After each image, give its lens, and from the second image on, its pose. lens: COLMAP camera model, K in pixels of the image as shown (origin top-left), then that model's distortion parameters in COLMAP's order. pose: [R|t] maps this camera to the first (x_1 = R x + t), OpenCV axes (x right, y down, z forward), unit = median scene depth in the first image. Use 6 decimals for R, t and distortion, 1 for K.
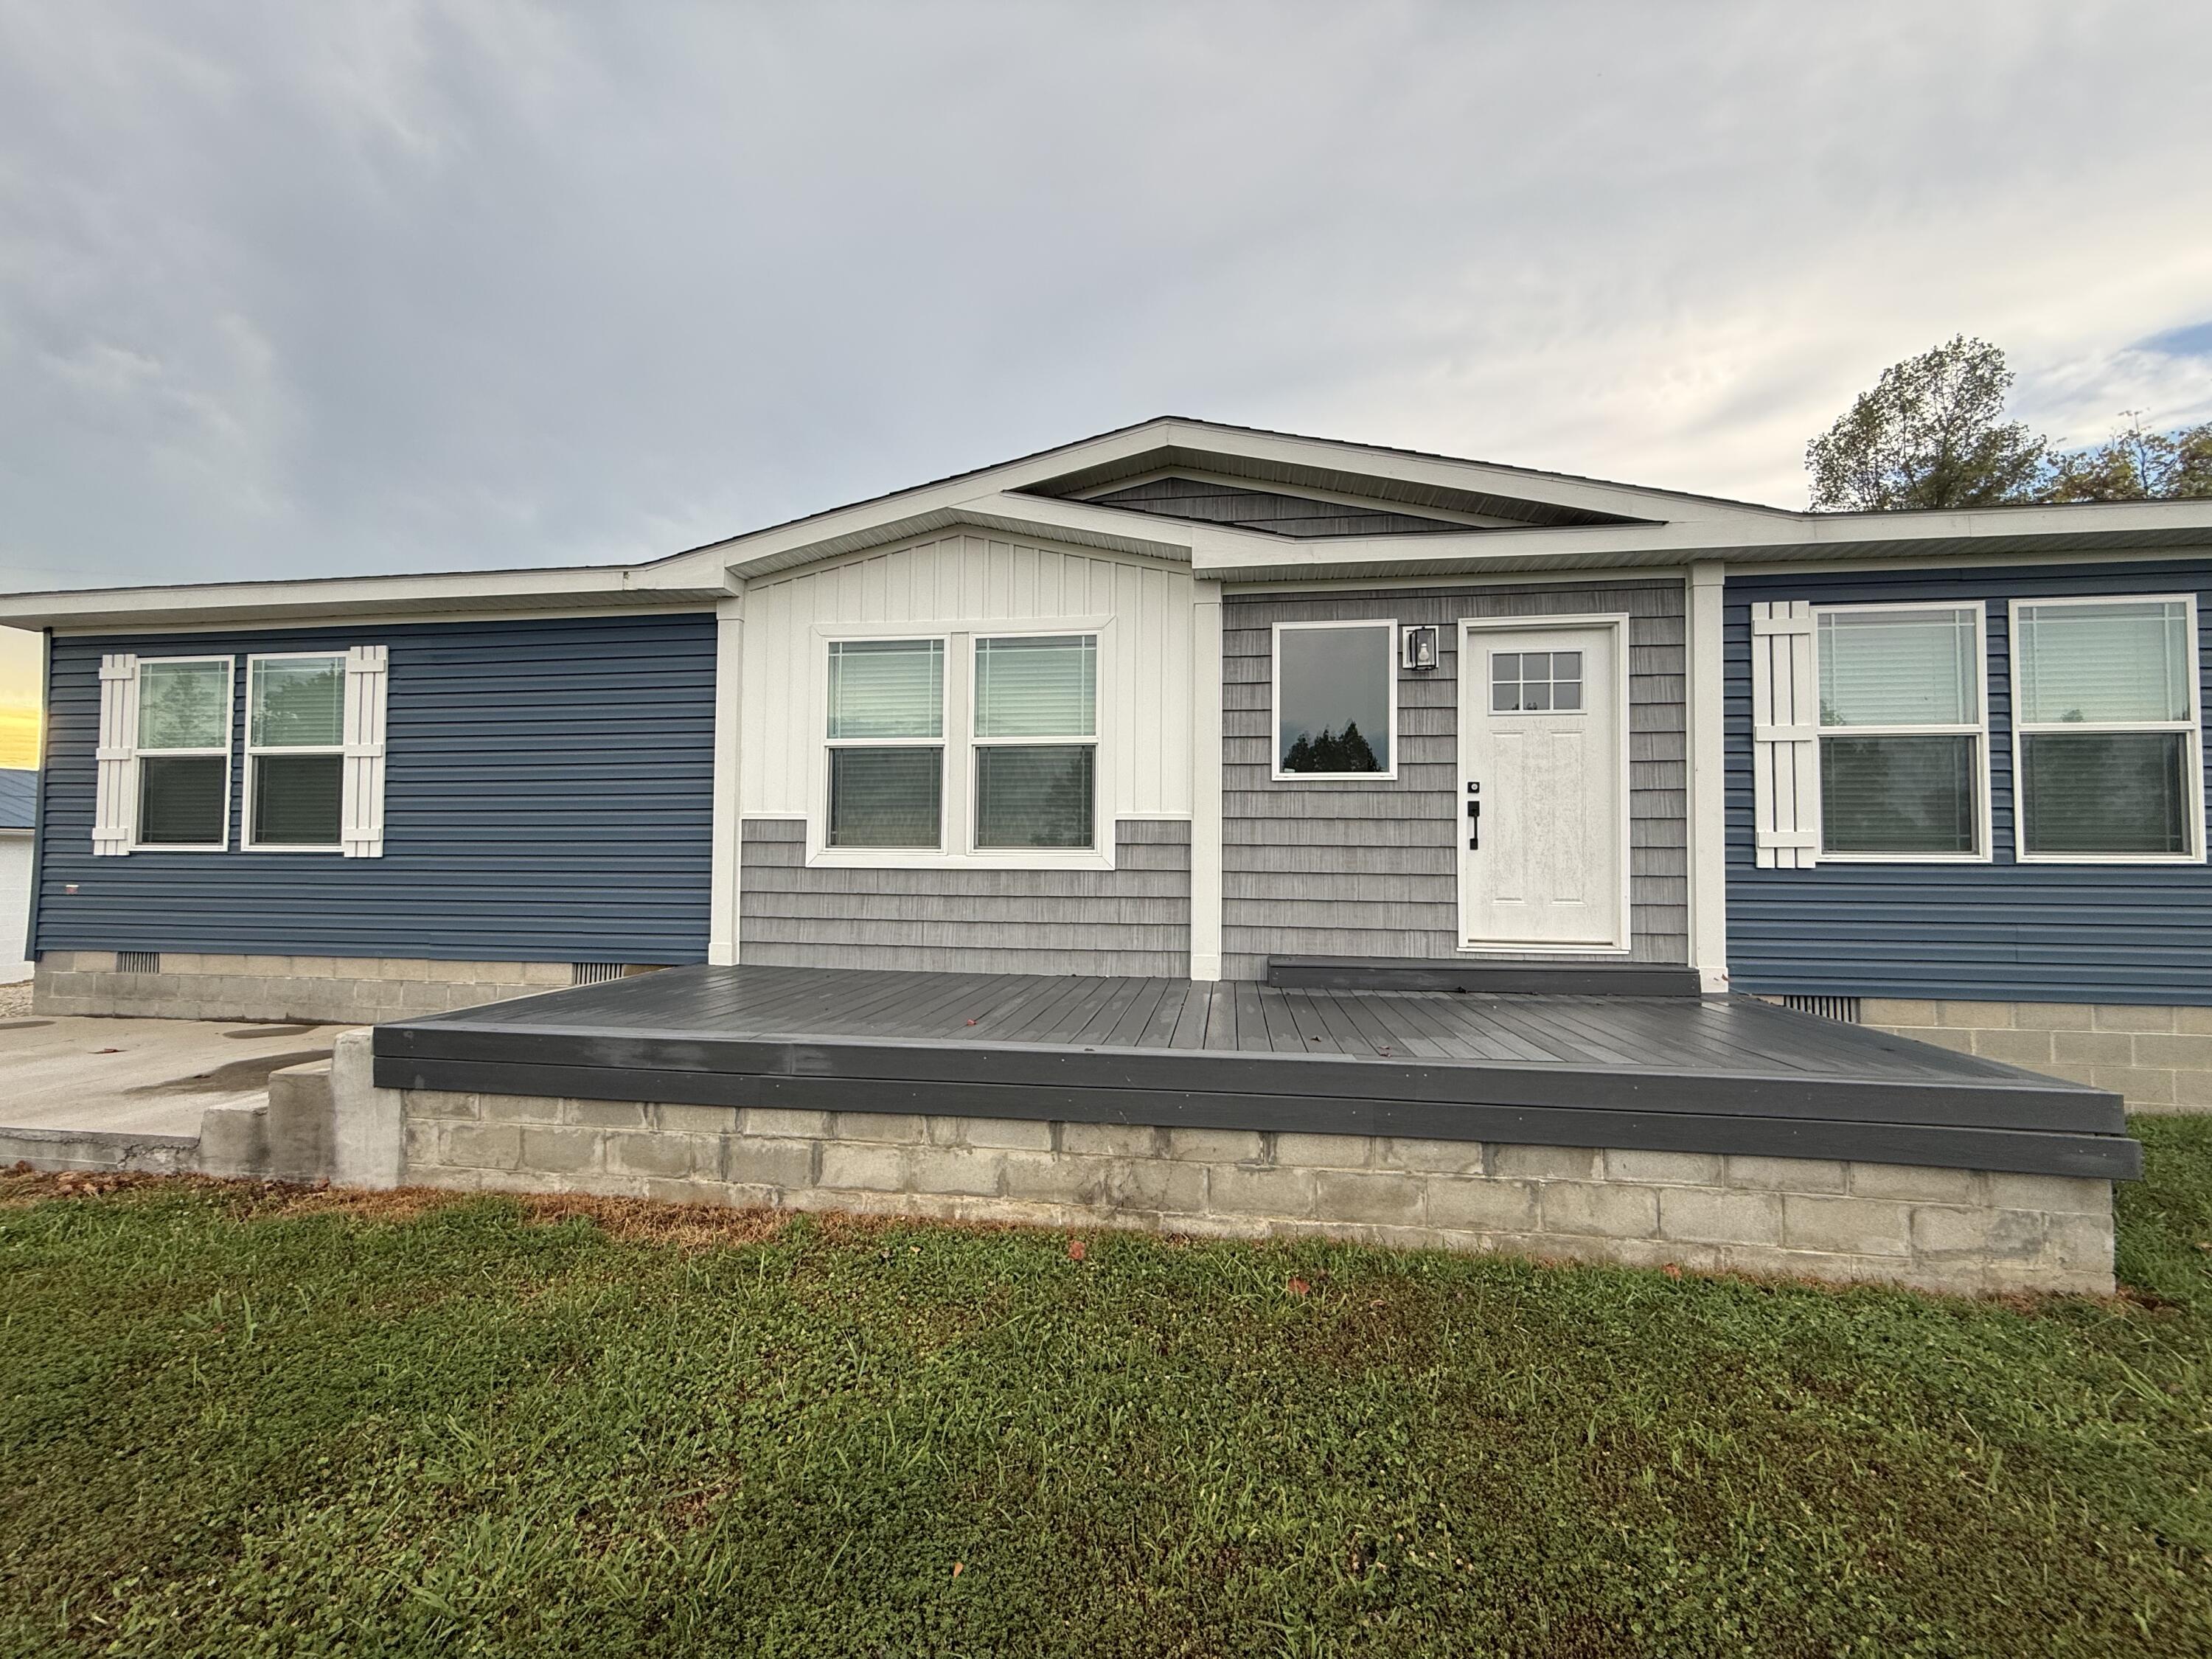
lens RADIAL K [[897.3, 0, 1106.0], [0, 897.3, 829.5], [0, 0, 1]] dist [-0.001612, -0.000048]
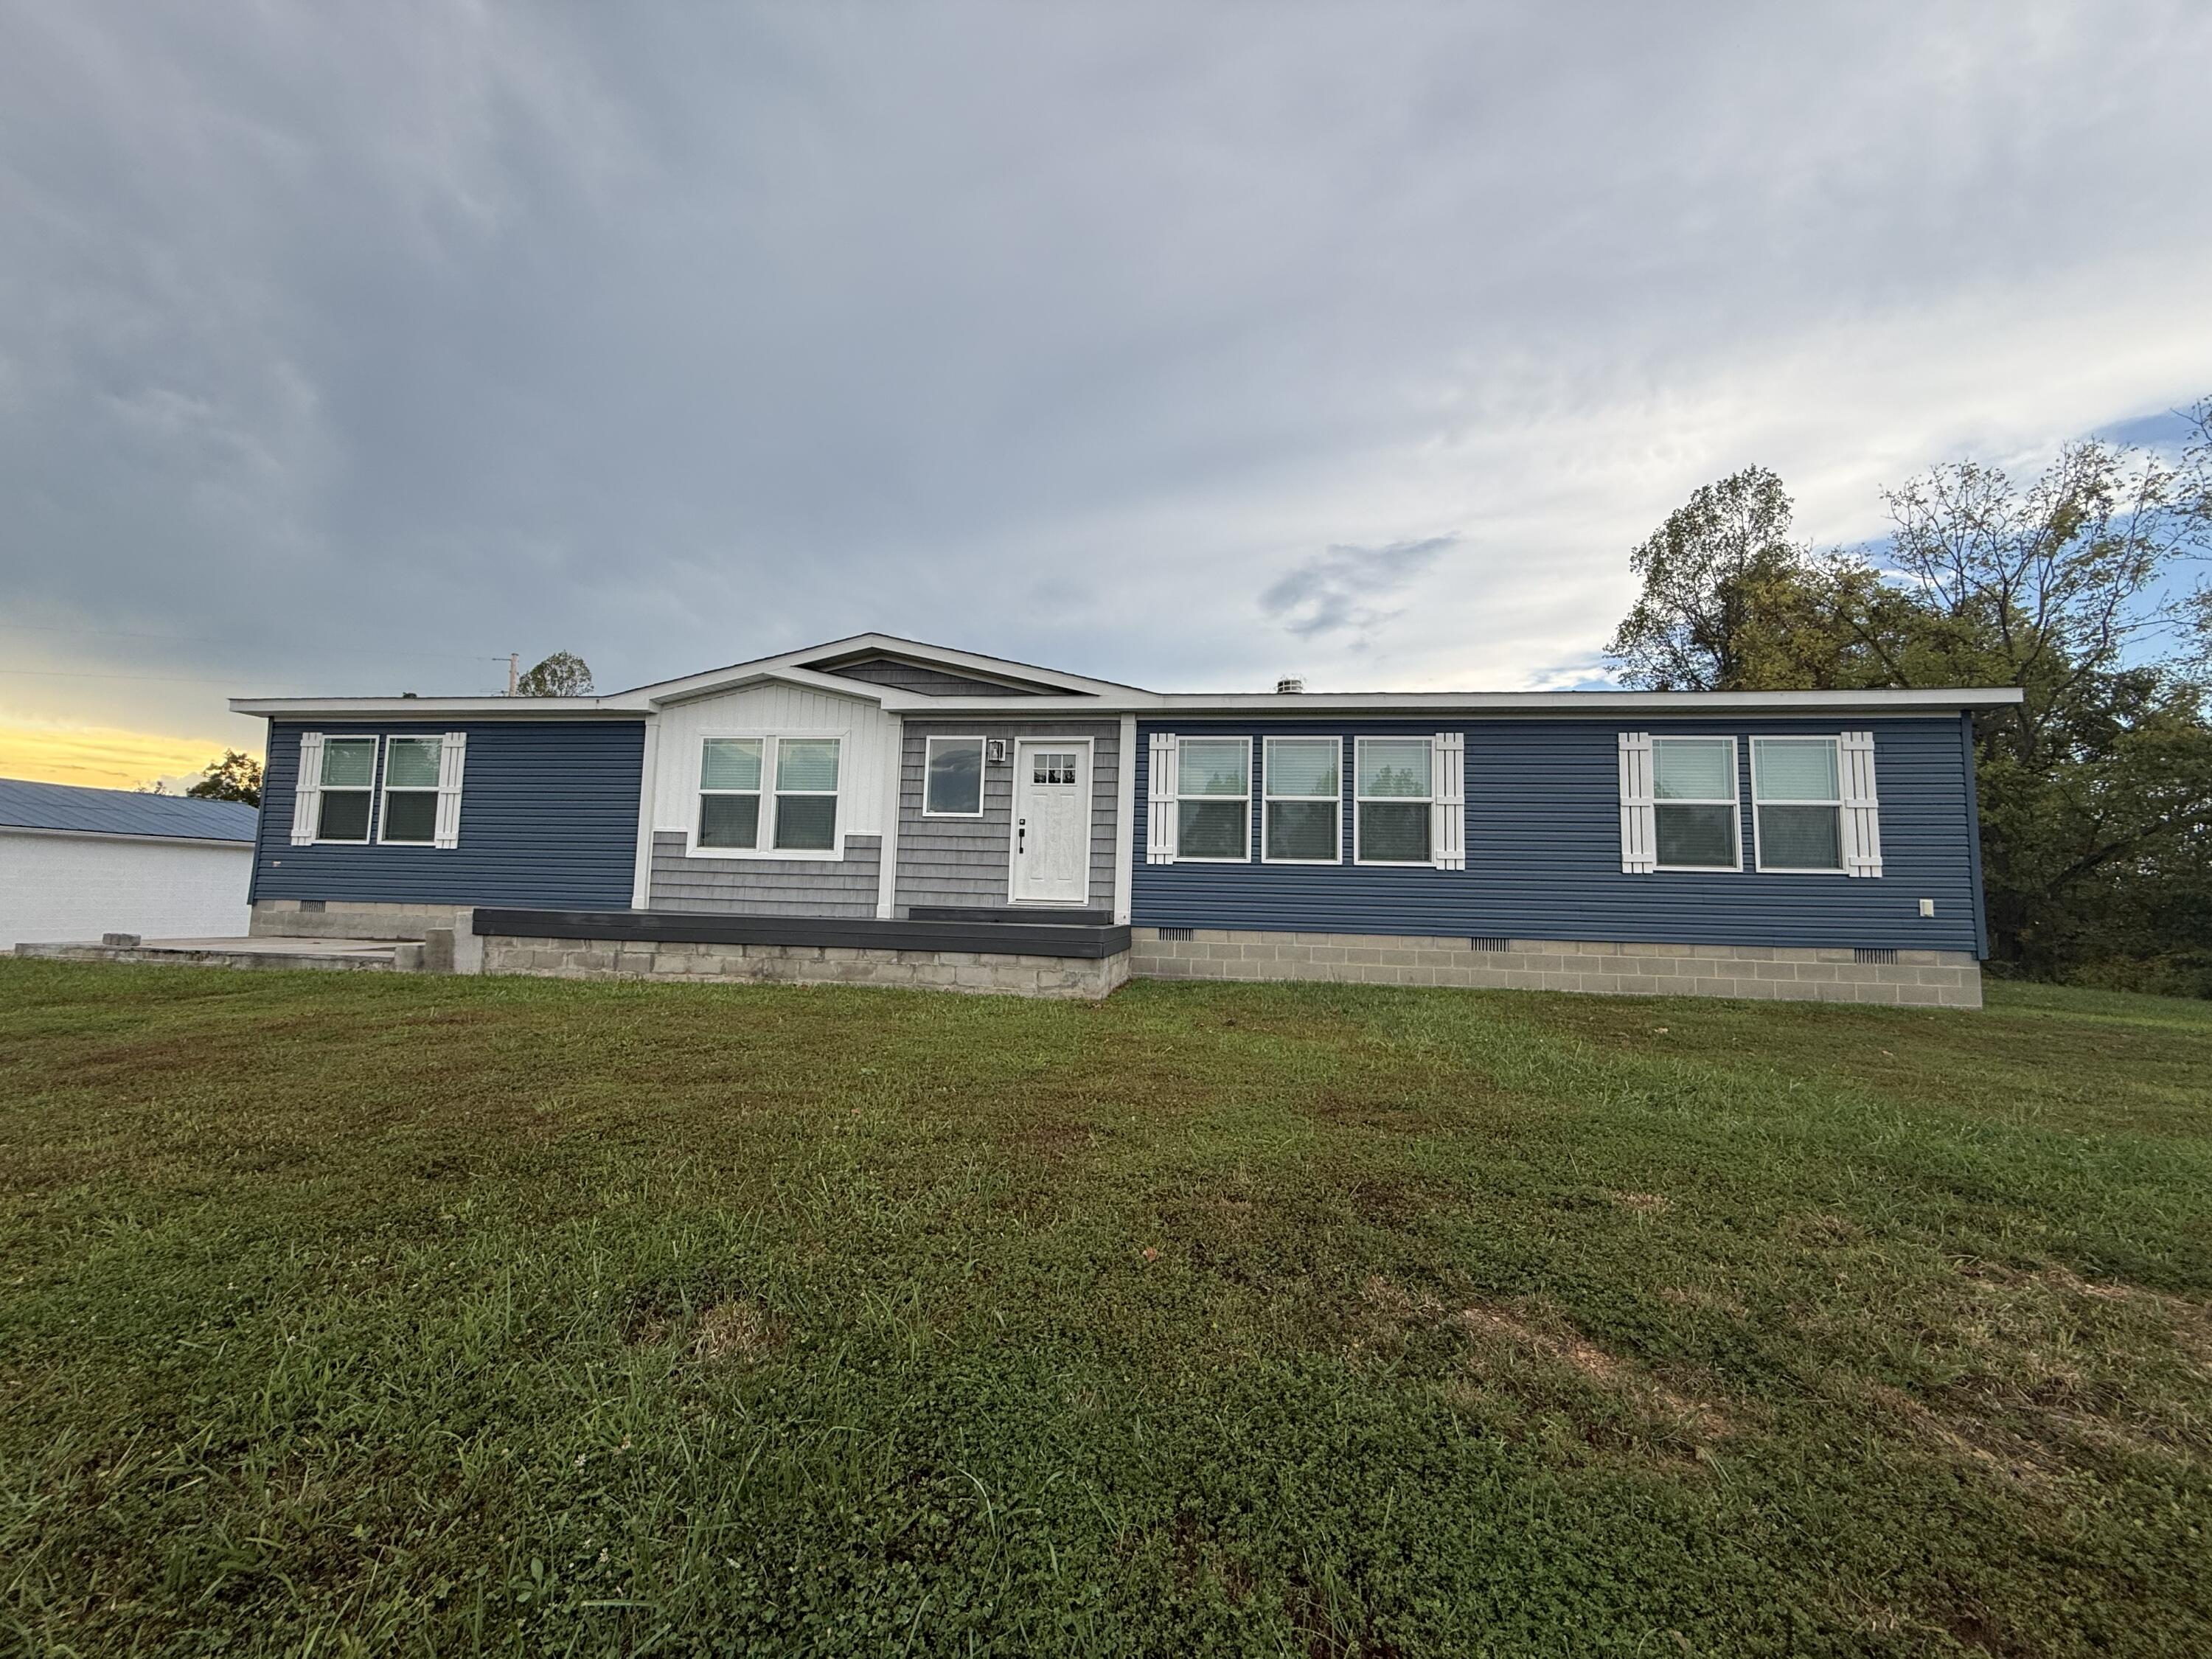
lens RADIAL K [[897.3, 0, 1106.0], [0, 897.3, 829.5], [0, 0, 1]] dist [-0.001612, -0.000048]
pose [[0.999763, 0.021676, 0.002188, 0.574309], [-0.021539, 0.998505, -0.050229, 0.062779], [-0.003273, 0.050169, 0.998735, -0.938417]]
